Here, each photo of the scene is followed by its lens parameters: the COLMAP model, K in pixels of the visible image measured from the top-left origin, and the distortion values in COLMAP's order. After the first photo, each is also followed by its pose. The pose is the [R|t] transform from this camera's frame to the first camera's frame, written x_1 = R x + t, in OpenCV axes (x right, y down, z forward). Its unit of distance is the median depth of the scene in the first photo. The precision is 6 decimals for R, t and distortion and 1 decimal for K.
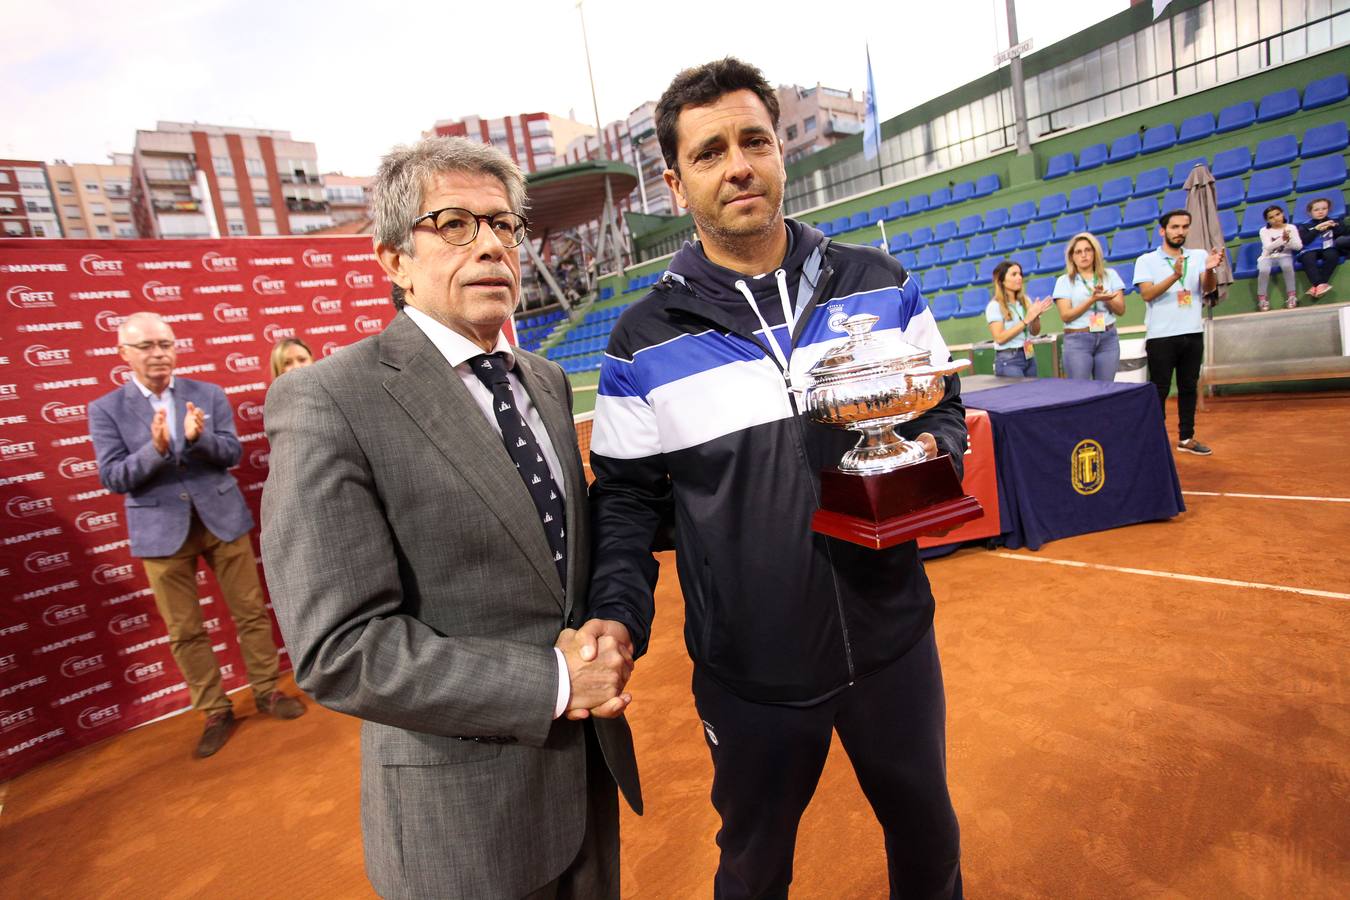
lens RADIAL K [[655.6, 0, 666.4], [0, 655.6, 447.3], [0, 0, 1]] dist [-0.057451, 0.021682]
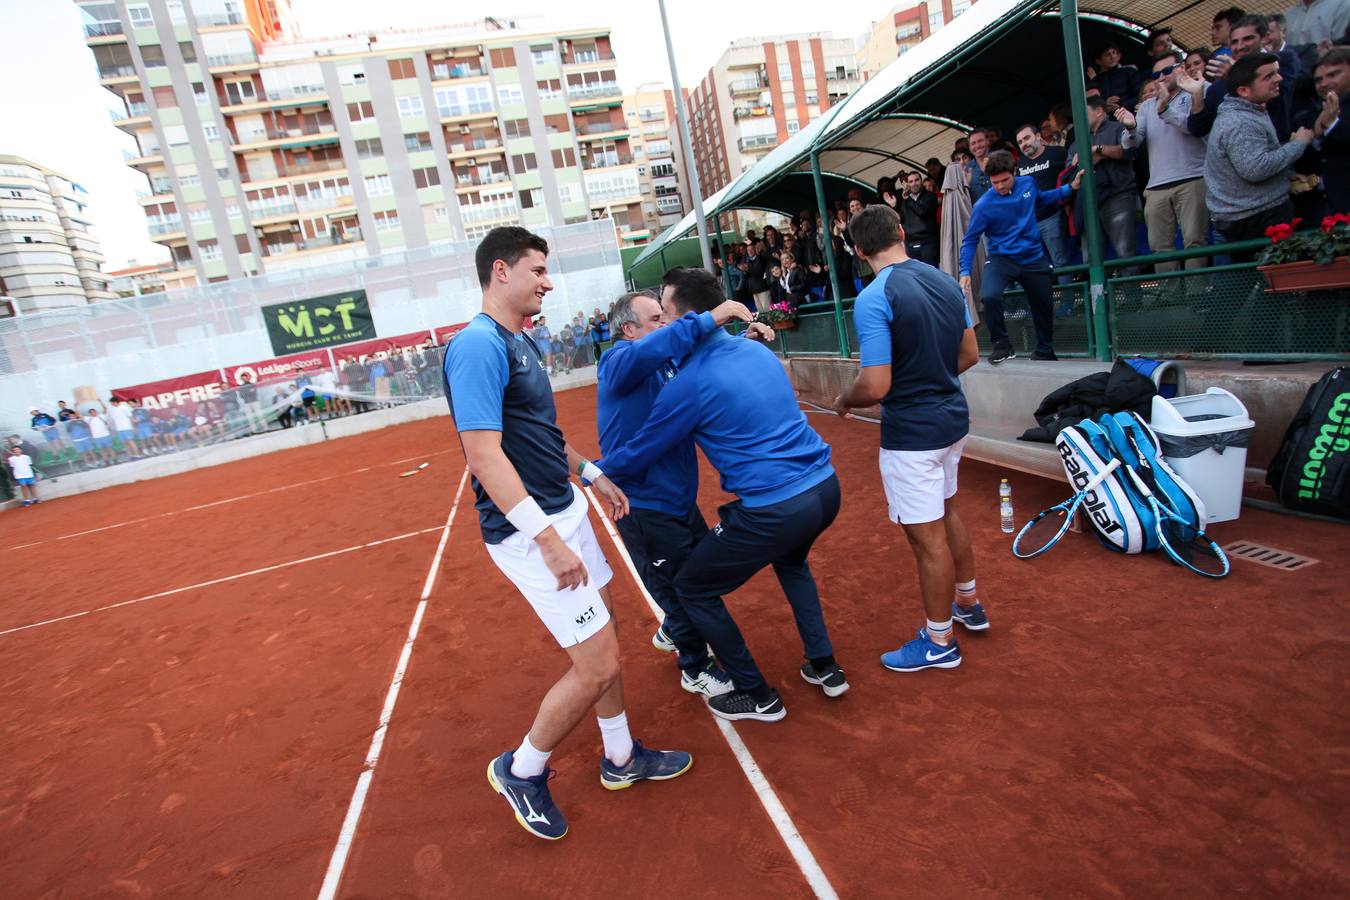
lens RADIAL K [[655.6, 0, 665.7], [0, 655.6, 448.0], [0, 0, 1]] dist [-0.057451, 0.021682]
pose [[0.884905, 0.084585, -0.458027, -0.309640], [-0.025068, 0.990596, 0.134505, 0.077357], [0.465097, -0.107542, 0.878703, -0.184552]]
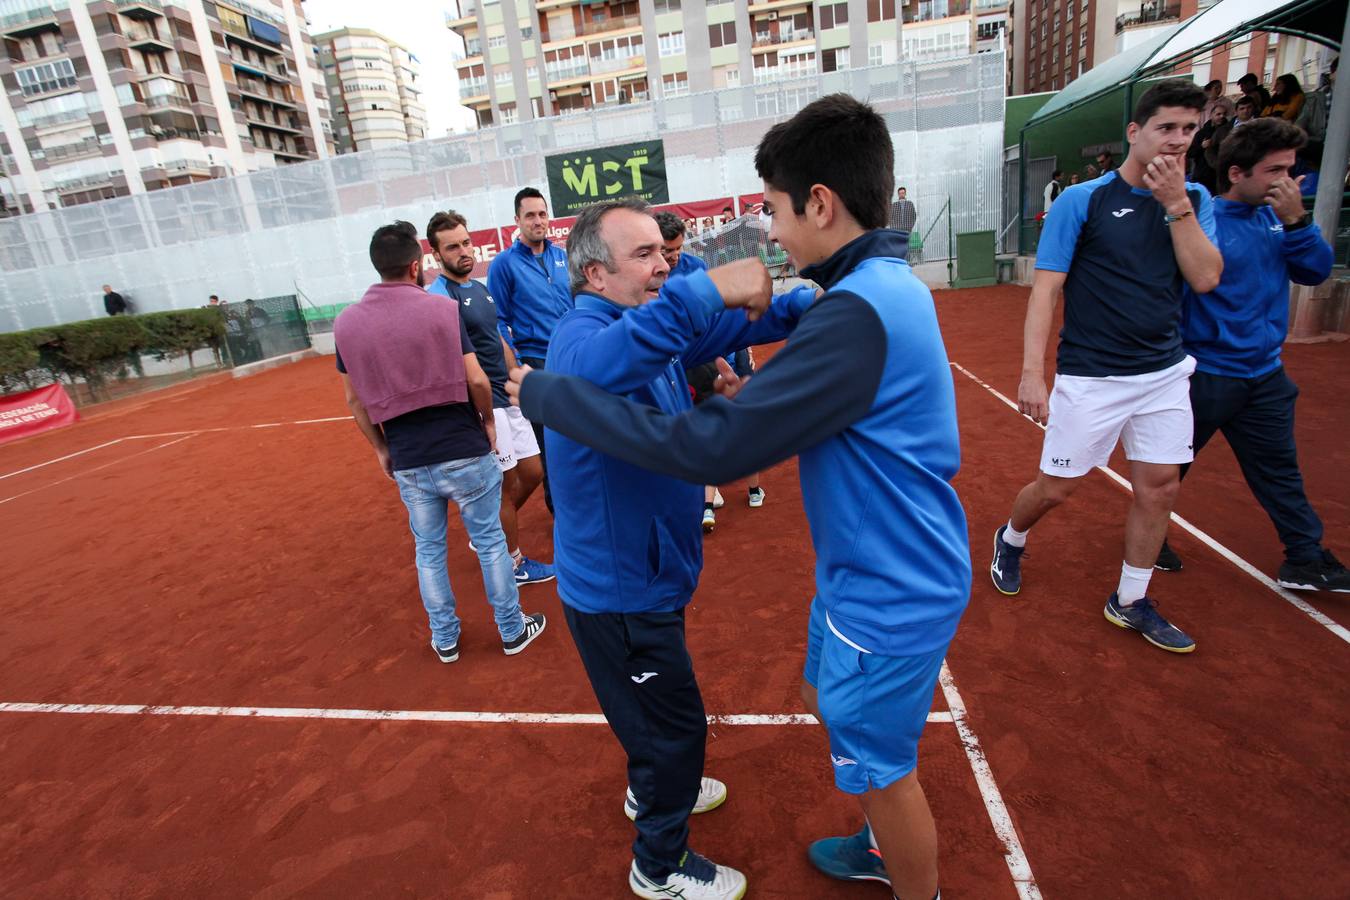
lens RADIAL K [[655.6, 0, 665.1], [0, 655.6, 447.7], [0, 0, 1]] dist [-0.057451, 0.021682]
pose [[0.642618, 0.299848, -0.705077, -0.376145], [-0.099125, 0.945044, 0.311554, 0.081794], [0.759748, -0.130319, 0.637025, -0.142858]]
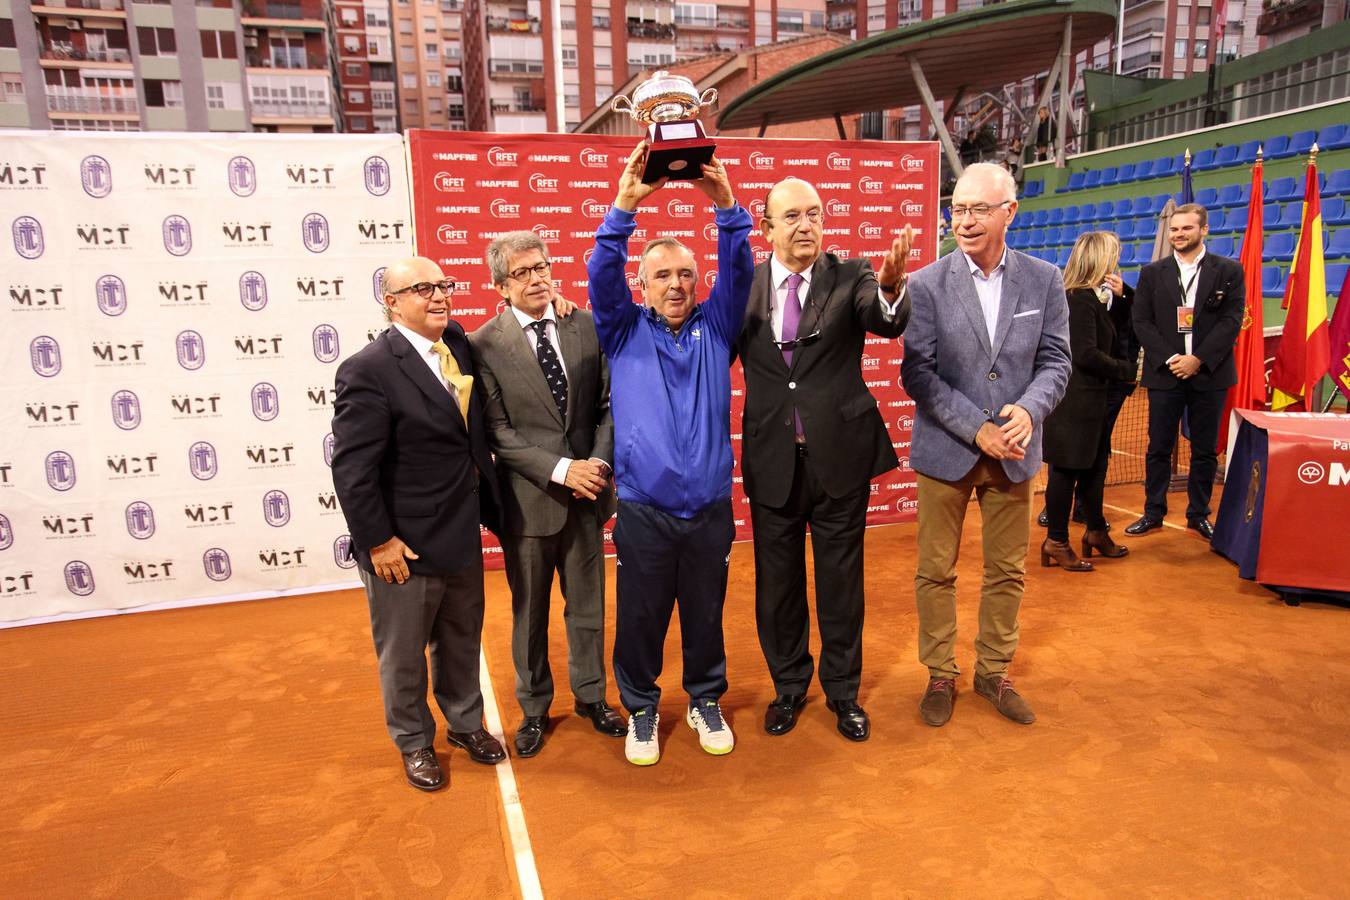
lens RADIAL K [[907.9, 0, 665.5], [0, 907.9, 451.9], [0, 0, 1]] dist [-0.039431, 0.046839]
pose [[0.896039, 0.206416, -0.393073, -0.001634], [-0.175468, 0.977915, 0.113545, 0.000924], [0.407830, -0.032769, 0.912470, -0.021899]]
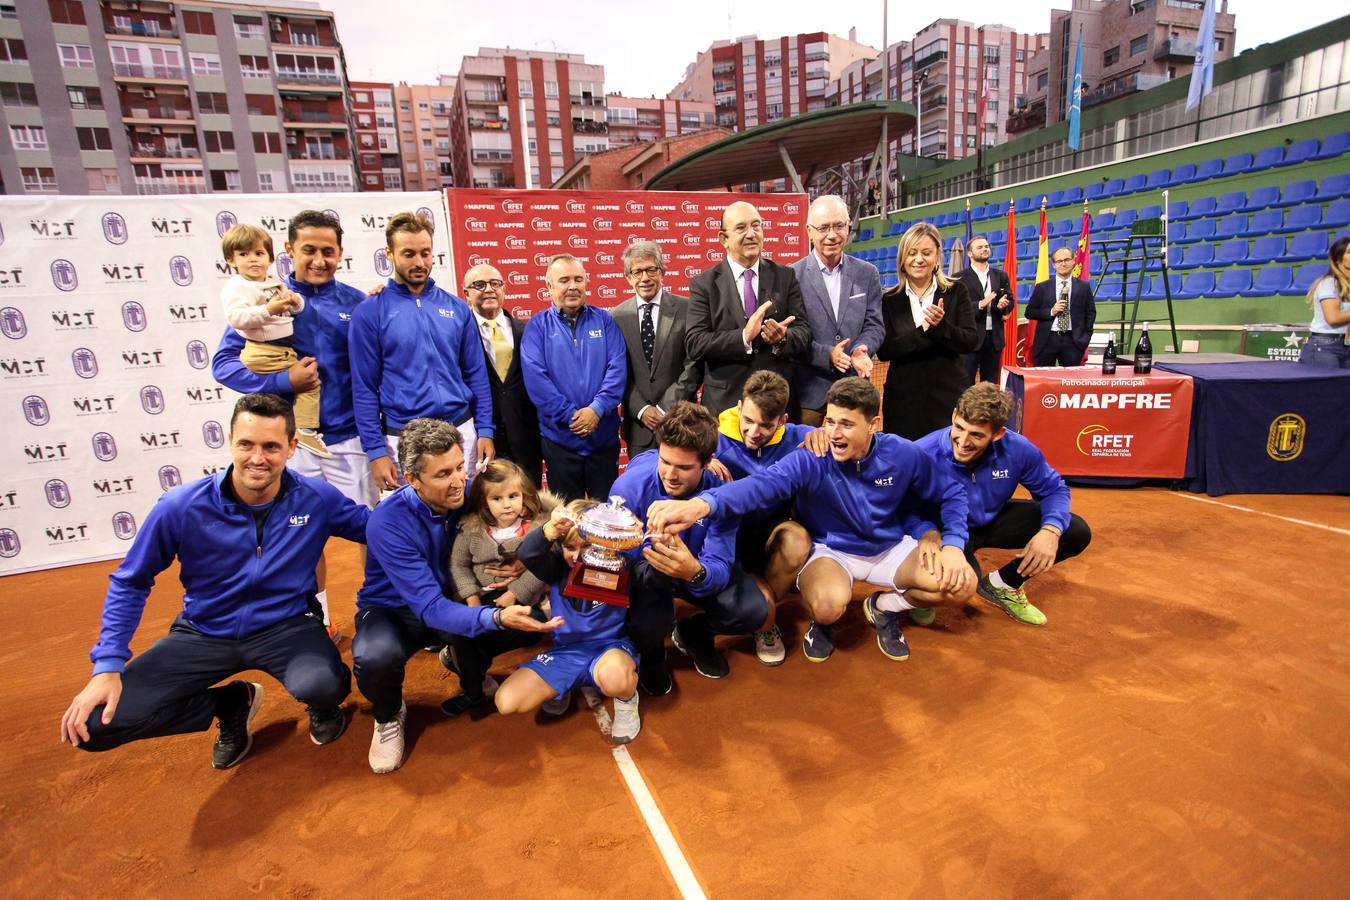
lens RADIAL K [[655.6, 0, 667.4], [0, 655.6, 451.4], [0, 0, 1]] dist [-0.057451, 0.021682]
pose [[0.933746, 0.176035, -0.311656, -0.001869], [-0.142761, 0.981610, 0.126729, 0.004258], [0.328234, -0.073841, 0.941706, -0.027262]]
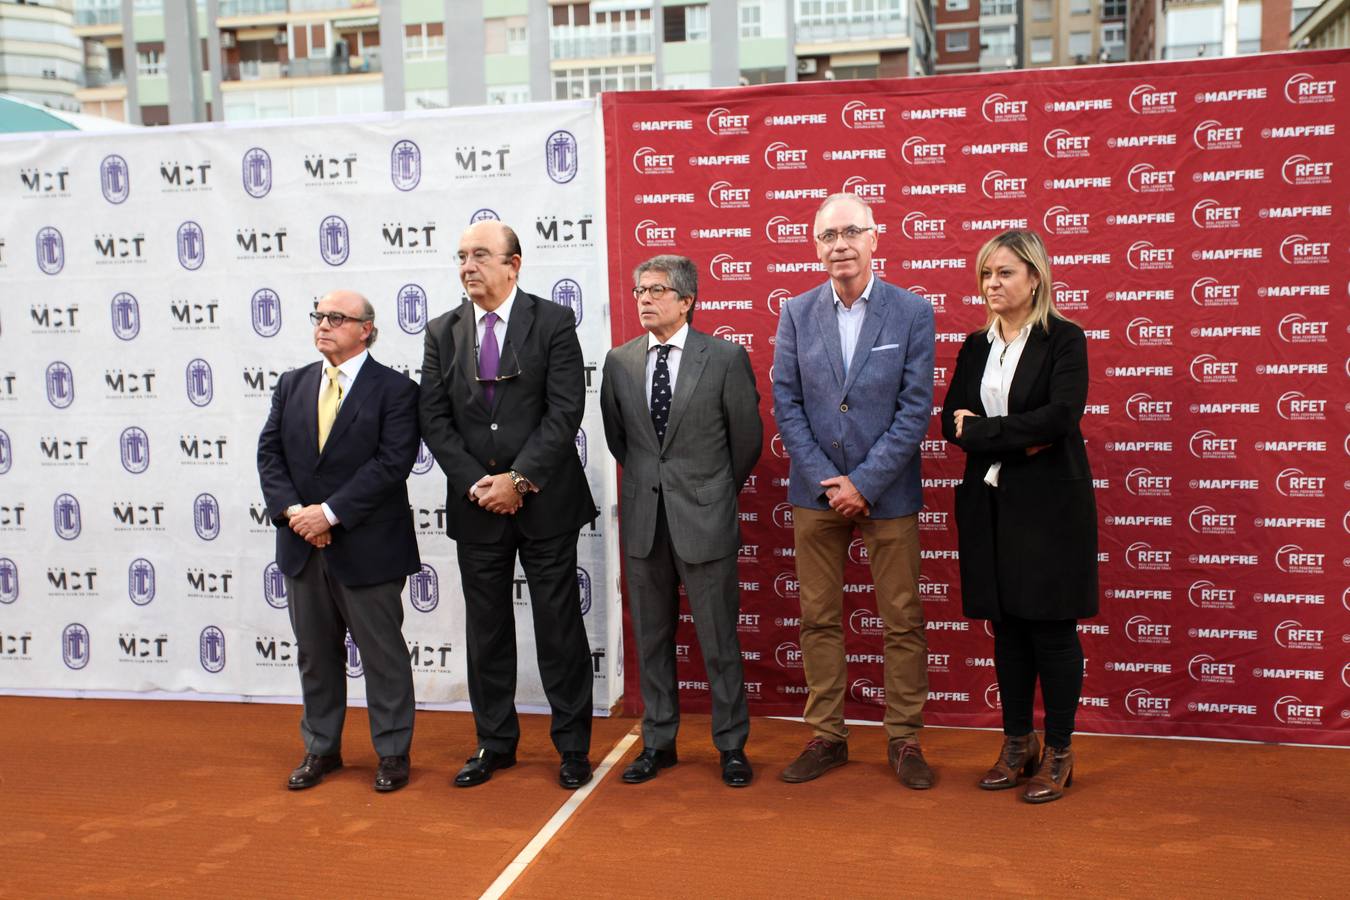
lens RADIAL K [[1461.0, 0, 654.1], [0, 1461.0, 456.8], [0, 0, 1]] dist [0.045111, 0.000000]
pose [[0.561952, 0.226307, -0.795610, 0.022011], [-0.187314, 0.971675, 0.144085, -0.005008], [0.805682, 0.068060, 0.588425, -0.009318]]
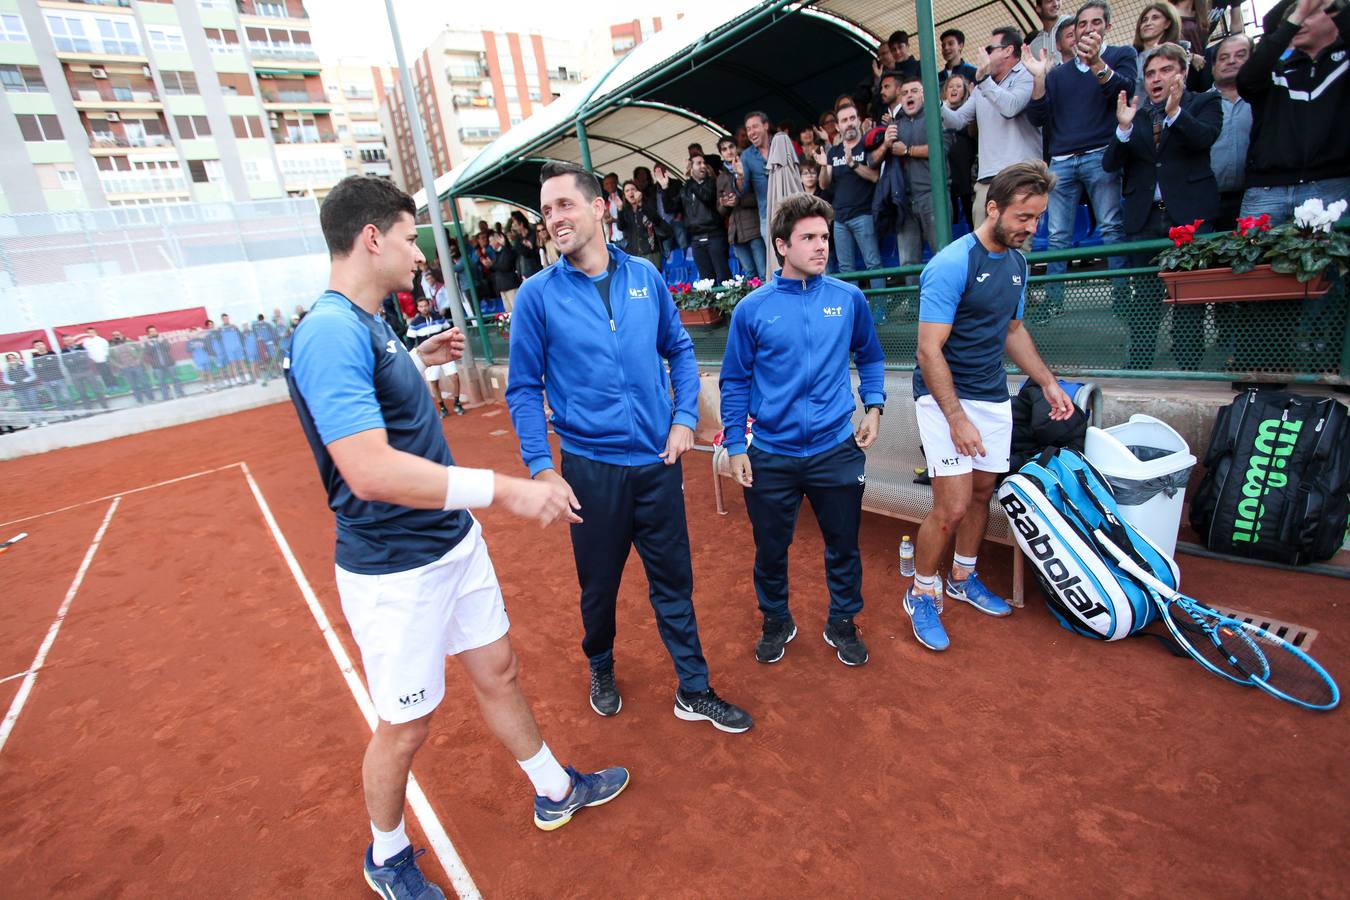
lens RADIAL K [[655.6, 0, 668.6], [0, 655.6, 452.5], [0, 0, 1]] dist [-0.057451, 0.021682]
pose [[0.996839, 0.028896, -0.074007, -0.324346], [-0.019107, 0.991368, 0.129712, 0.075685], [0.077117, -0.127888, 0.988786, -0.161500]]
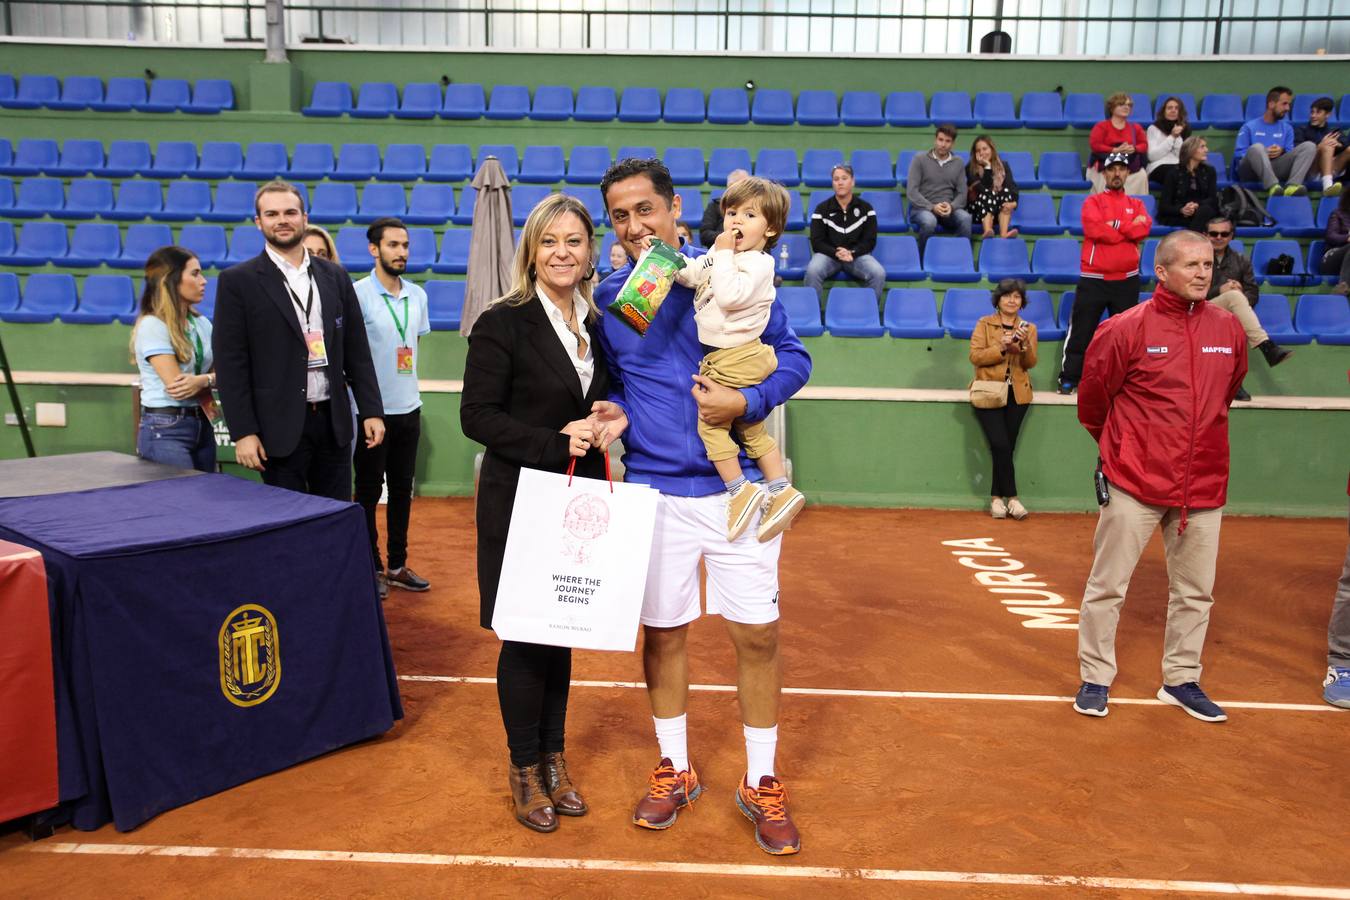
lens RADIAL K [[1171.6, 0, 671.4], [0, 1171.6, 438.0], [0, 0, 1]] dist [0.001271, 0.025374]
pose [[0.683599, 0.082004, 0.725237, 0.009972], [-0.020583, 0.995439, -0.093155, -0.003994], [-0.729568, 0.048753, 0.682169, 0.002830]]
